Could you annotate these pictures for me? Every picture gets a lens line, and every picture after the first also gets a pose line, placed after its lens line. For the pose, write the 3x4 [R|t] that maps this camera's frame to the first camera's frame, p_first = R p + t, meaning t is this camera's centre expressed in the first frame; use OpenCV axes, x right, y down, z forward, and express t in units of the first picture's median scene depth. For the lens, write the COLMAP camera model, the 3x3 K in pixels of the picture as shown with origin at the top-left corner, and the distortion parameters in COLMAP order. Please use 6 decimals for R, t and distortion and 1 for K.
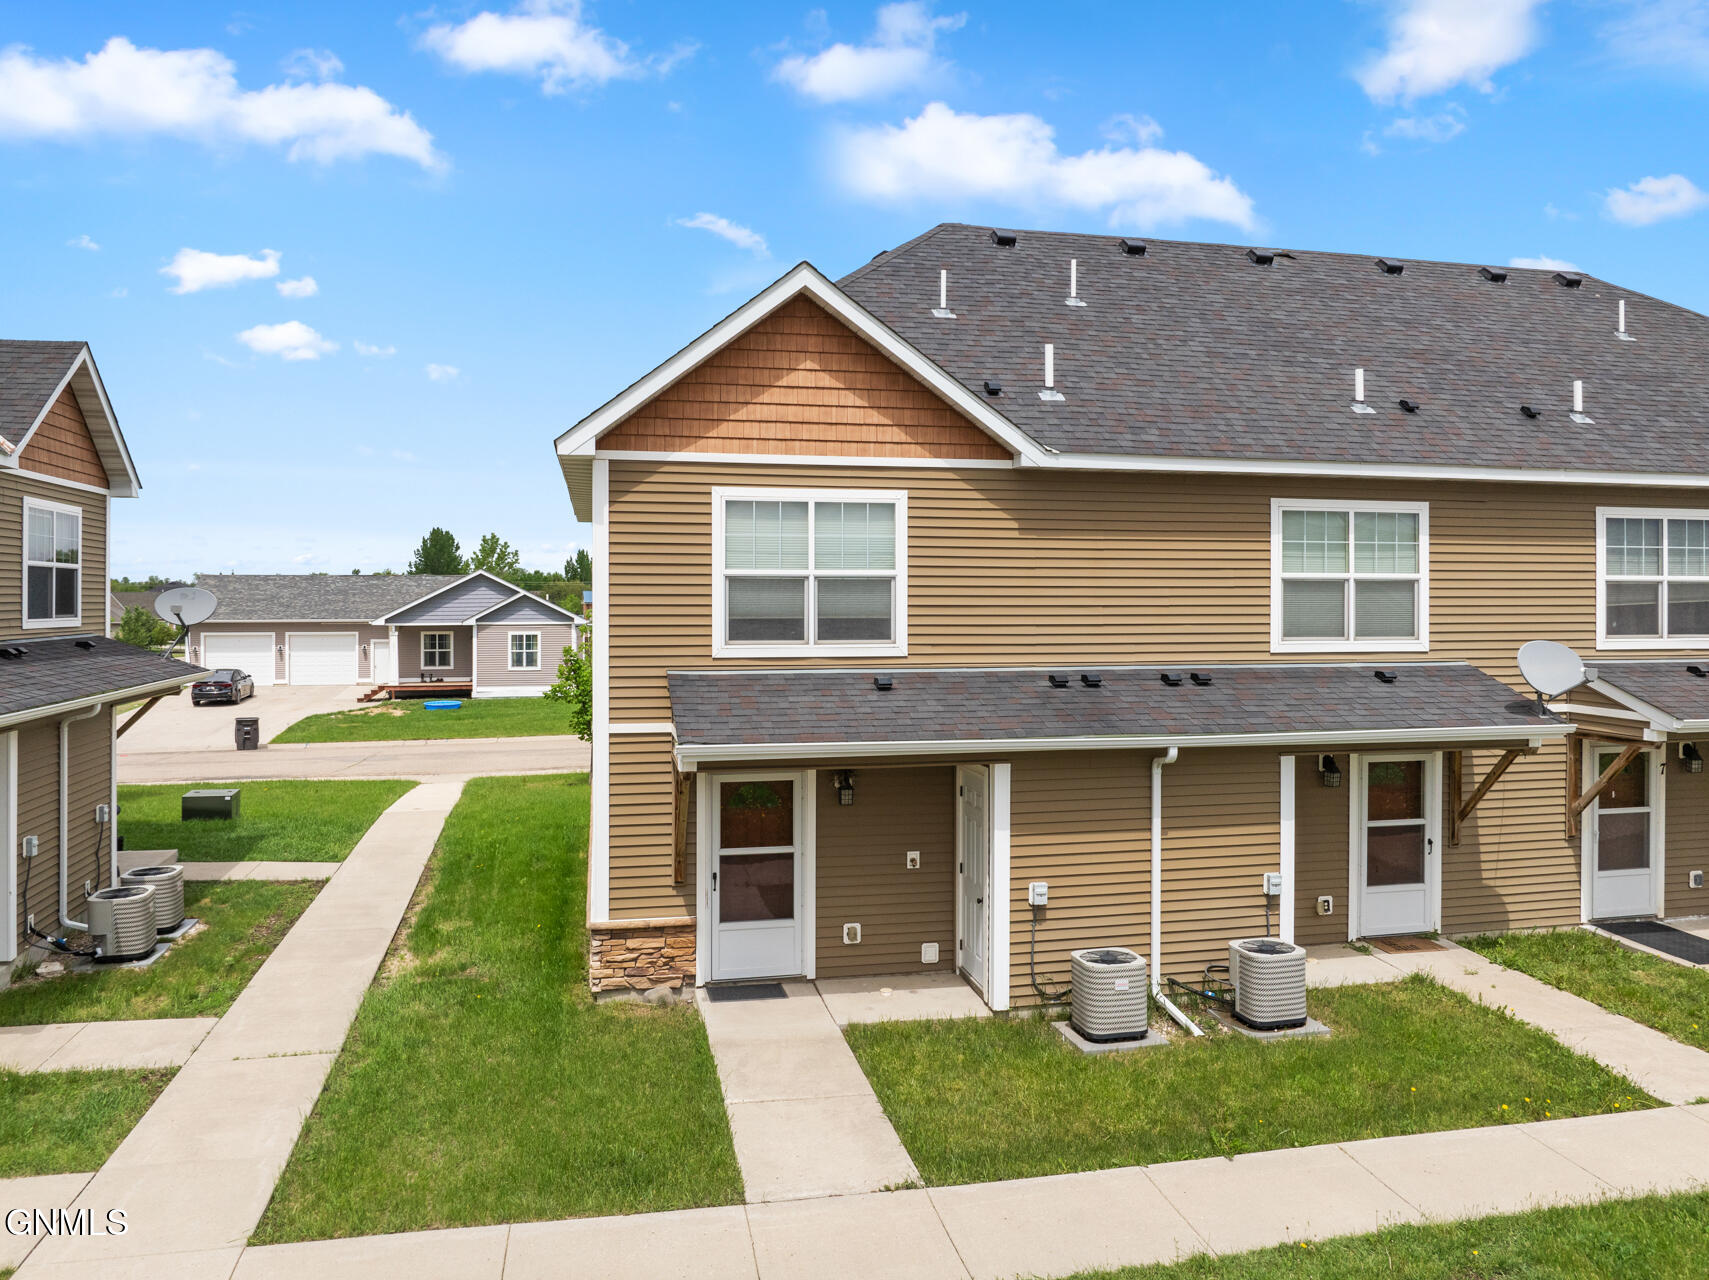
lens RADIAL K [[1176.6, 0, 854.5], [0, 1176.6, 640.0], [0, 0, 1]] dist [-0.026010, -0.003901]
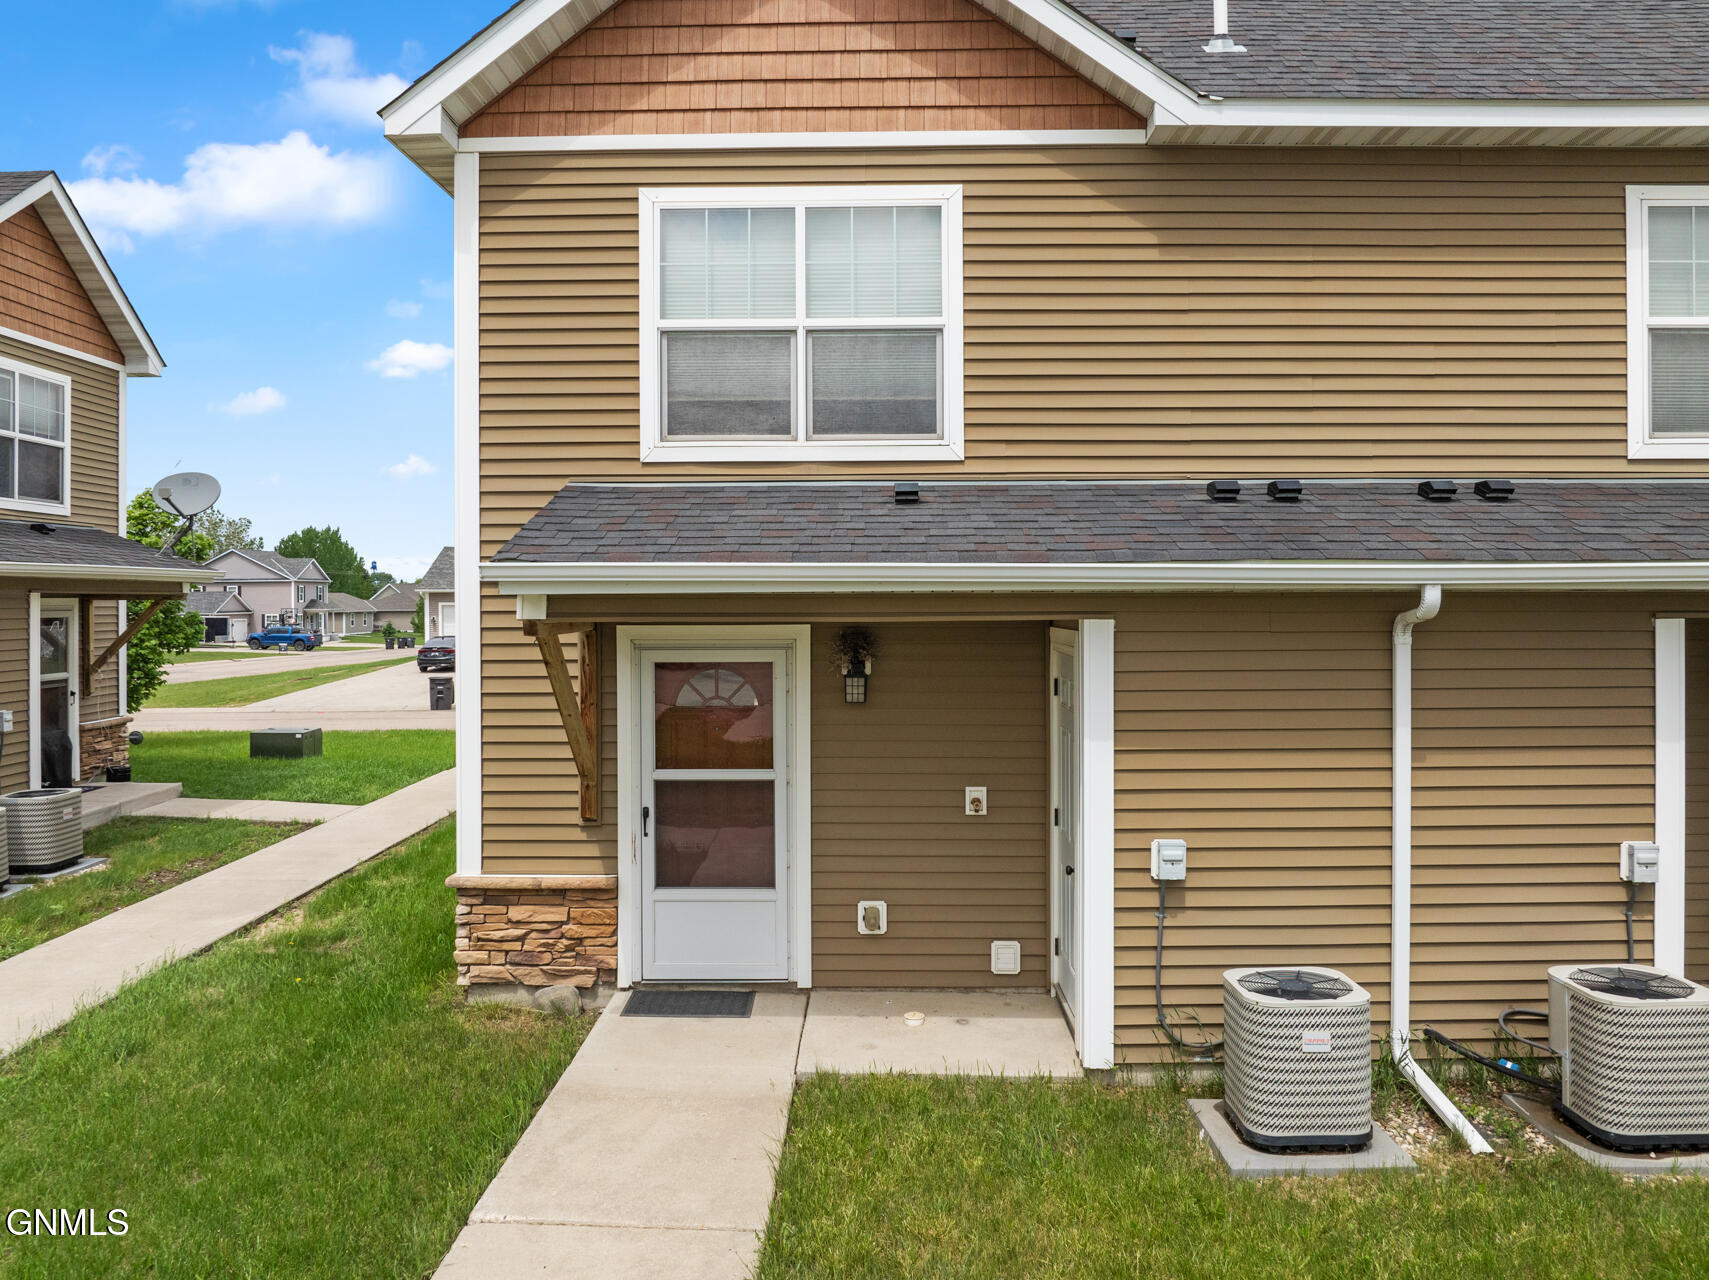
lens RADIAL K [[1198.9, 0, 854.8], [0, 1198.9, 625.0], [0, 0, 1]] dist [-0.039825, 0.006131]
pose [[0.975094, -0.000266, -0.221790, 0.131564], [-0.000842, 0.999988, -0.004899, 0.105182], [0.221789, 0.004964, 0.975082, 0.408438]]
